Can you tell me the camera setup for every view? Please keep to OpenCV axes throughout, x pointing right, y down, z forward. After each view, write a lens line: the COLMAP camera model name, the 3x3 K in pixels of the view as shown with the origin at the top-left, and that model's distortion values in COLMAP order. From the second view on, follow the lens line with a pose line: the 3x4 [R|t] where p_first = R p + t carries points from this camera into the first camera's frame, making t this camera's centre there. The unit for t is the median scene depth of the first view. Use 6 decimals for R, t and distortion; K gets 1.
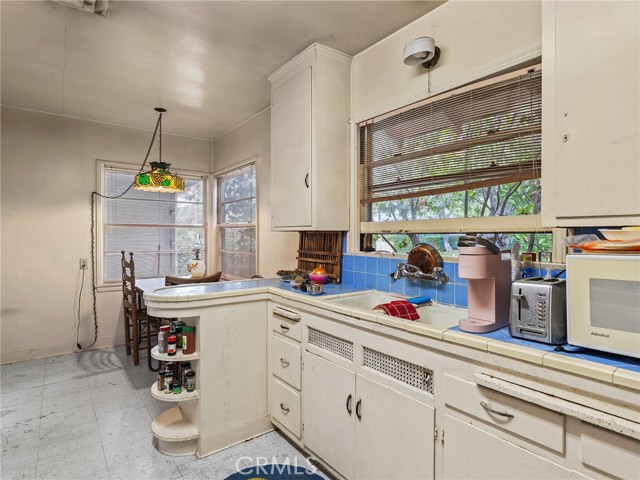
lens RADIAL K [[364.5, 0, 324.4], [0, 364.5, 237.2], [0, 0, 1]] dist [-0.004950, 0.002598]
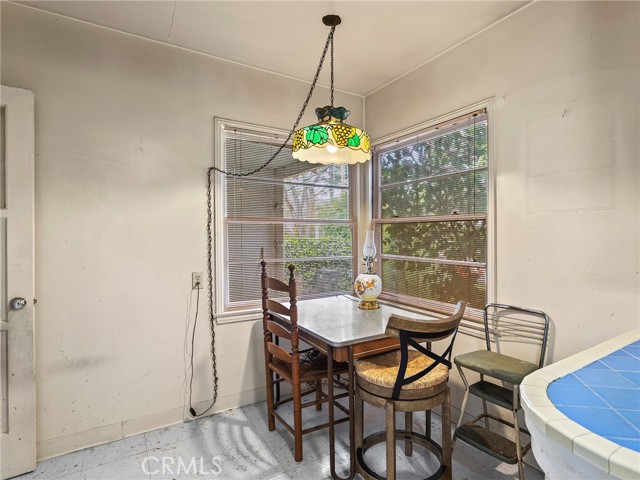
lens RADIAL K [[345.1, 0, 332.4], [0, 345.1, 236.8], [0, 0, 1]] dist [-0.016228, 0.010059]
pose [[0.997344, -0.004574, -0.072690, -0.754038], [0.004631, 0.999989, 0.000618, -0.004749], [0.072687, -0.000953, 0.997354, 0.825030]]
